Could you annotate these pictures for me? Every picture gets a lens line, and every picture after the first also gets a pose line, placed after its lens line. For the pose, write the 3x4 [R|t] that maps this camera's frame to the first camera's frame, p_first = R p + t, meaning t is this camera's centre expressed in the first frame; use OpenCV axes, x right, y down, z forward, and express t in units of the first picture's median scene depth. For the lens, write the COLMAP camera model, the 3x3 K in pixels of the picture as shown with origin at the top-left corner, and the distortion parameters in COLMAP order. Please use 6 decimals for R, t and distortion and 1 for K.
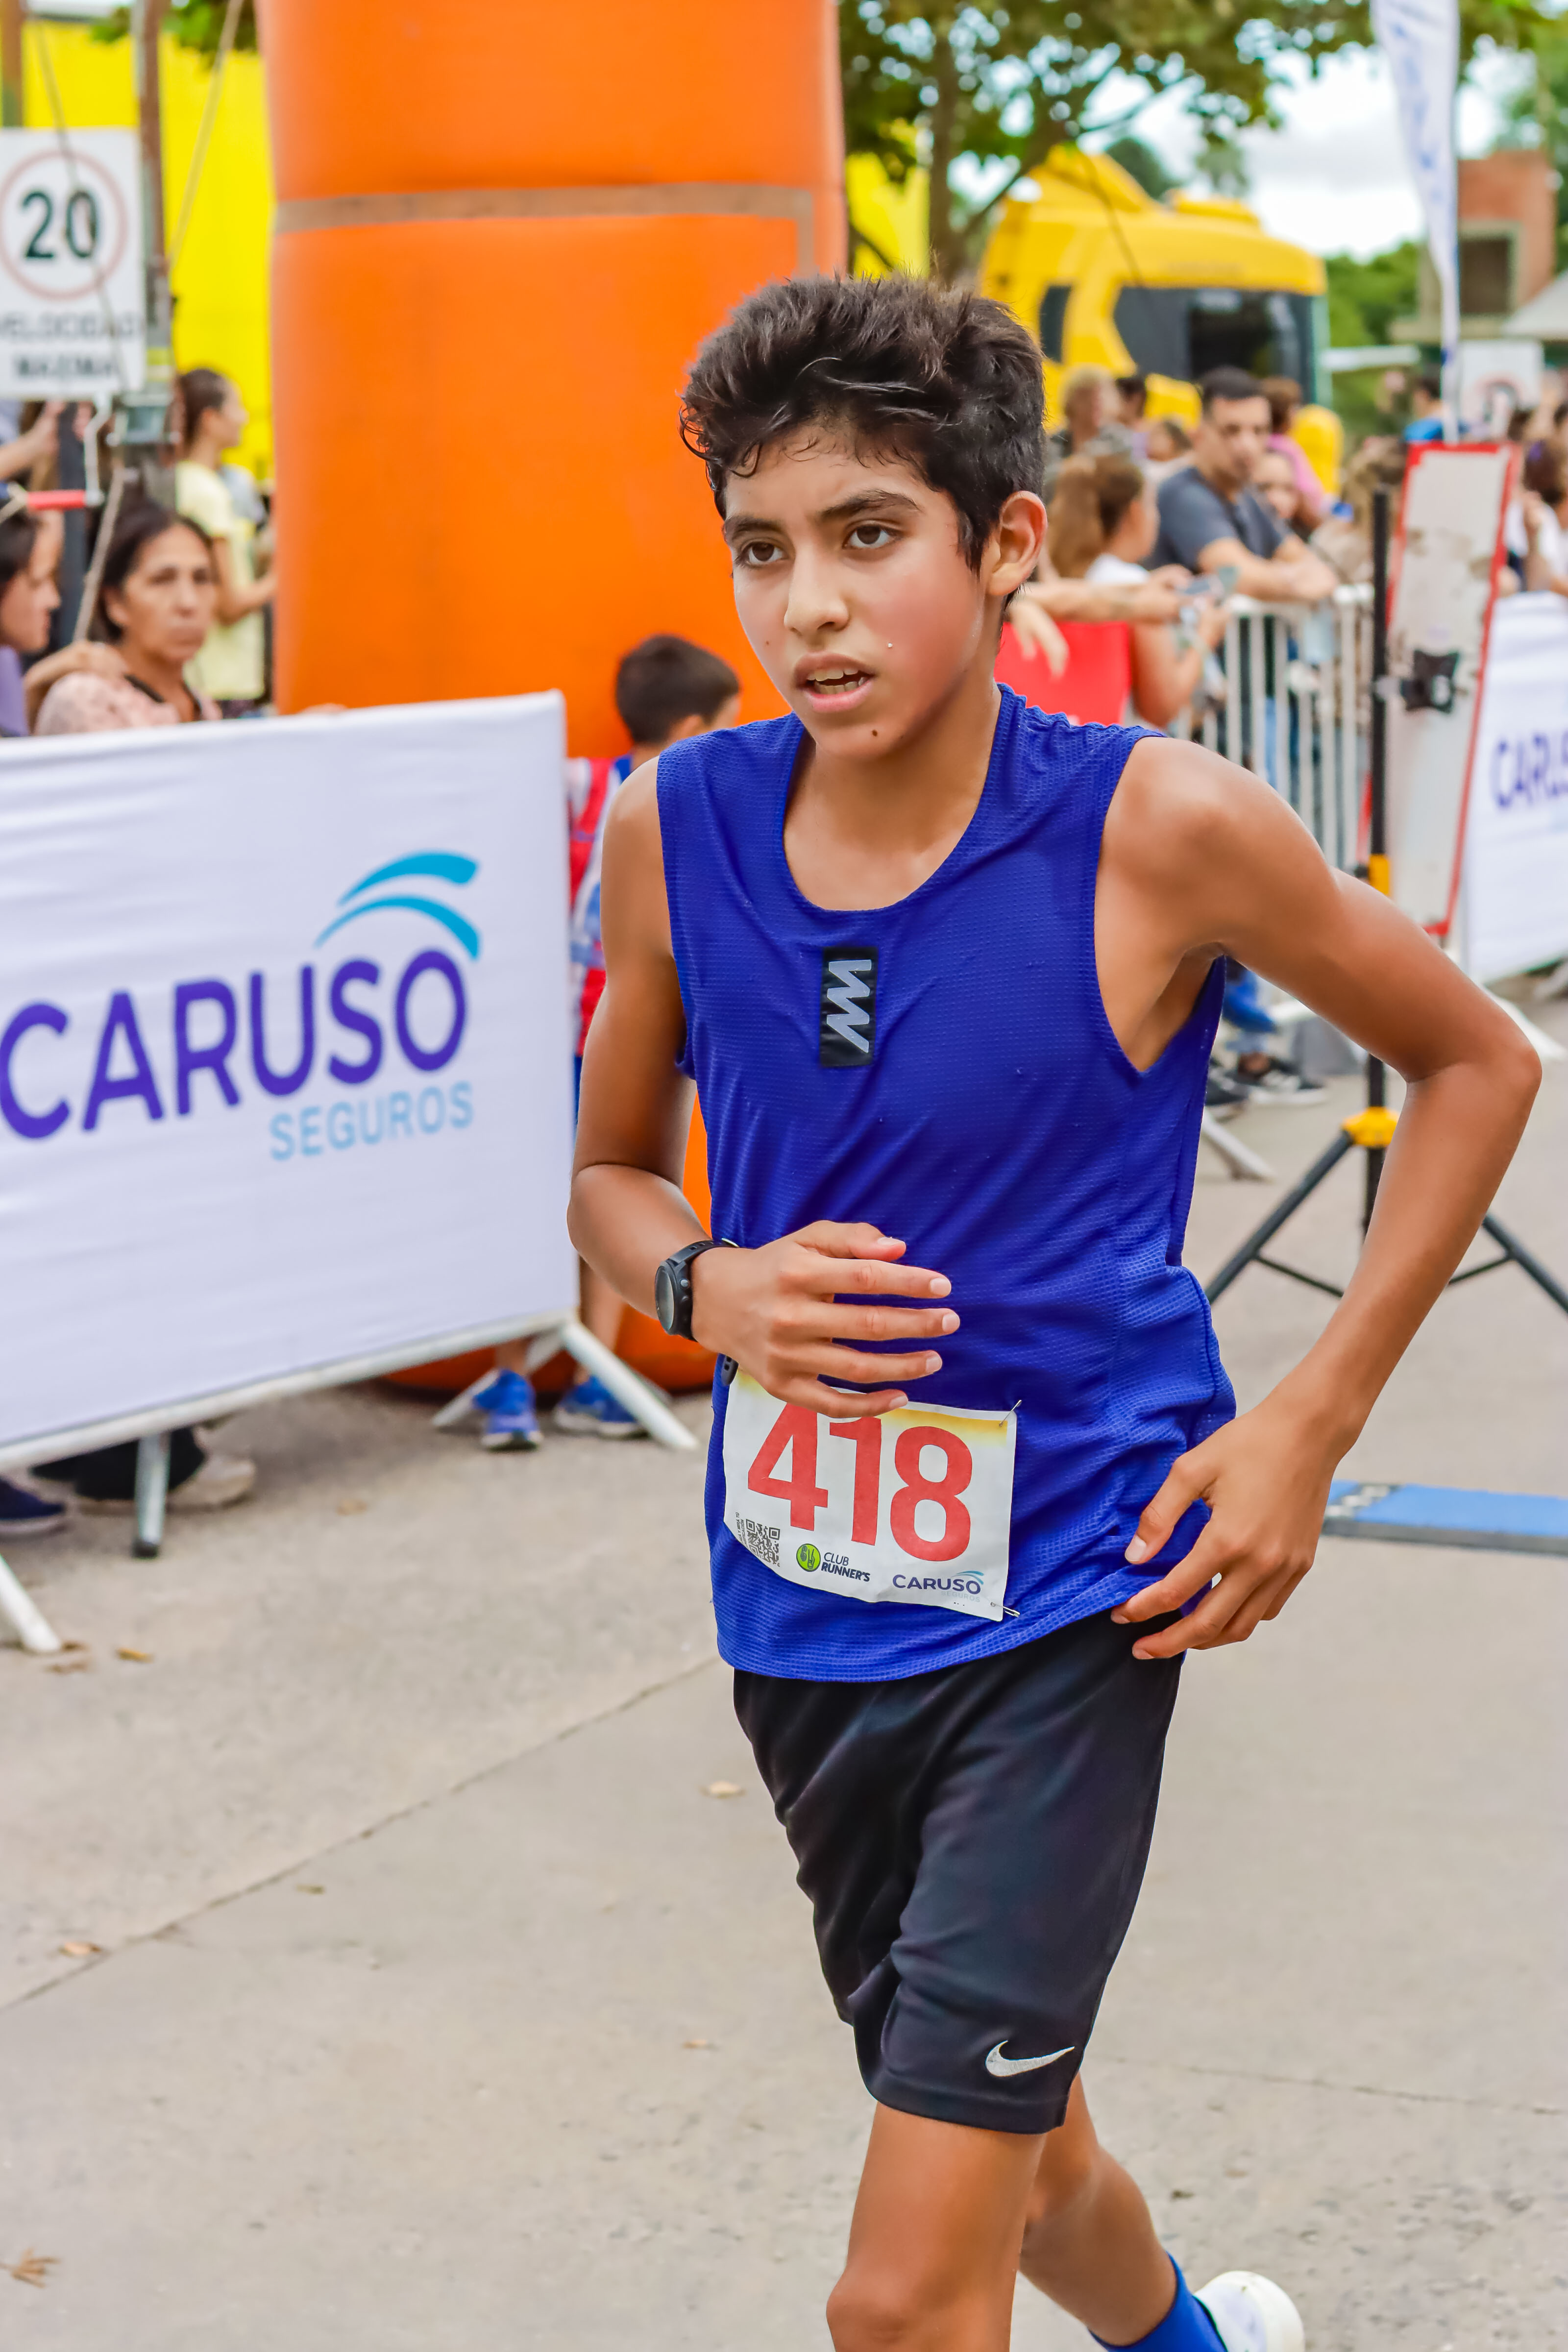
lens RADIAL K [[5556.3, 0, 849.9], [0, 5556.3, 1184.7], [0, 0, 1]] dist [0.029452, 0.021237]
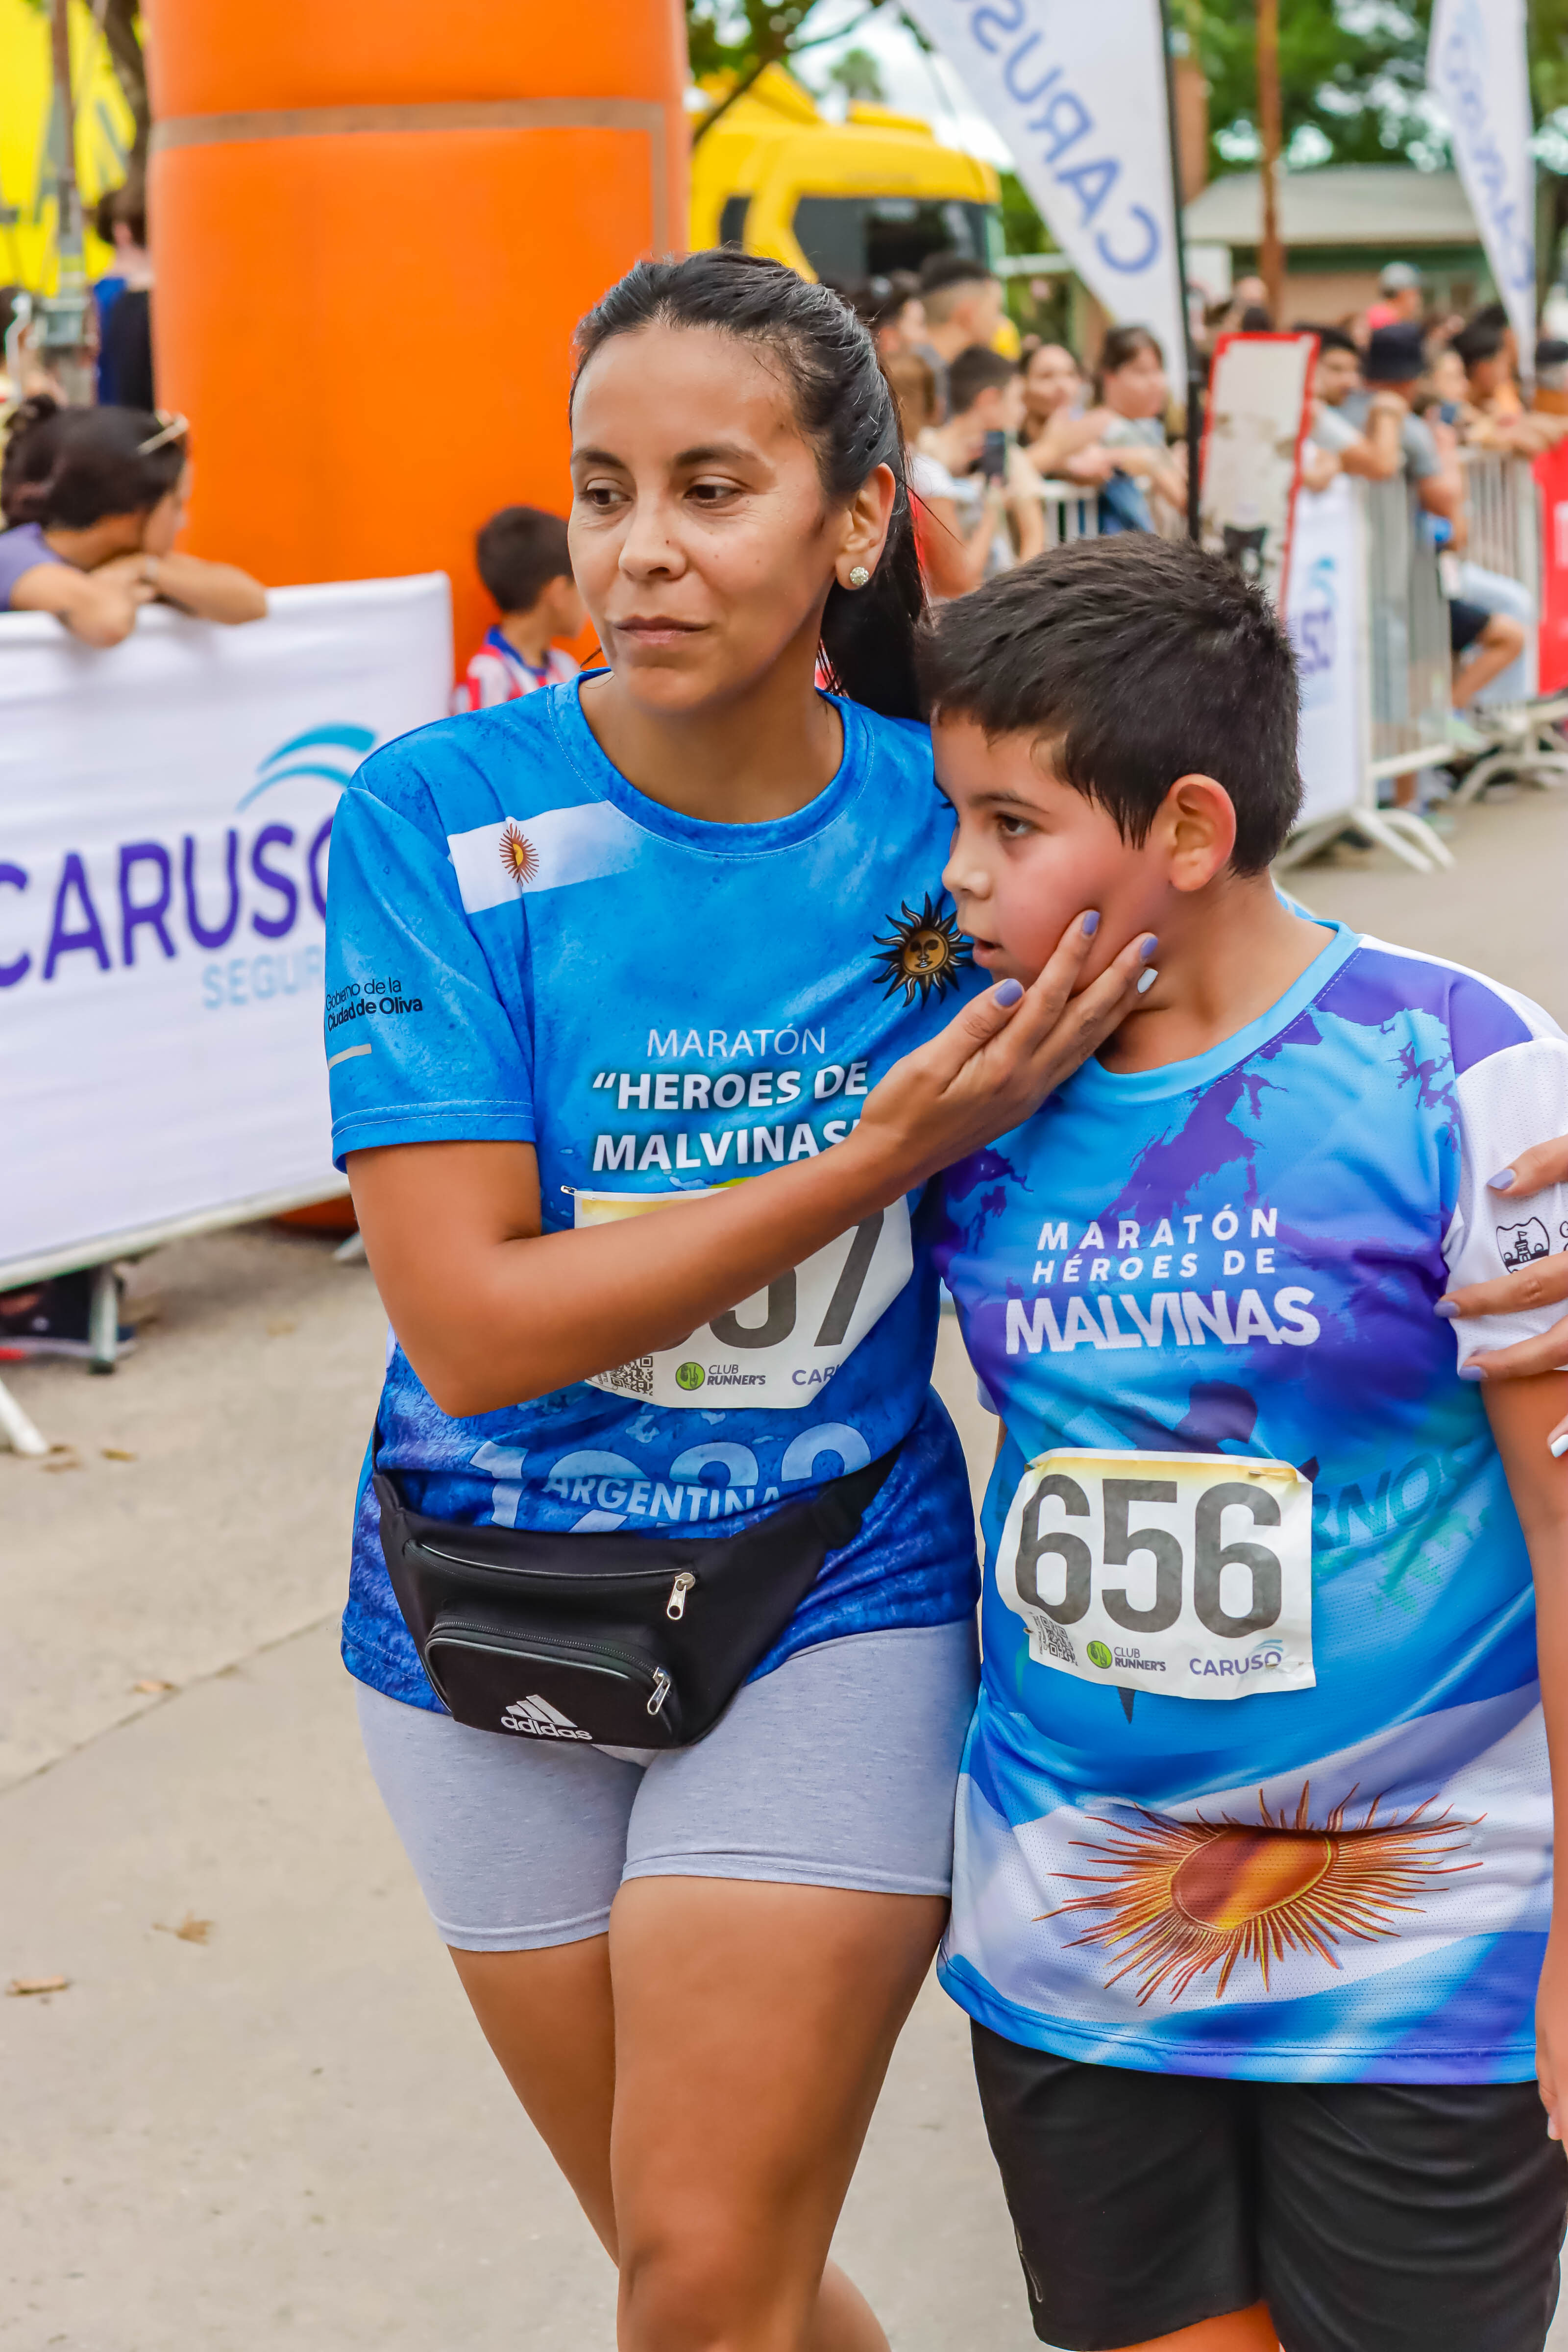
lens RADIAL K [[5595.0, 0, 784.0], [0, 5595.0, 1176.0], [0, 0, 1]] dist [0.157735, -0.437526]
pose [[0.998159, -0.020331, 0.057141, -0.054368], [0.019667, 0.999733, 0.012155, 0.017151], [-0.057373, -0.011008, 0.998292, -0.097670]]
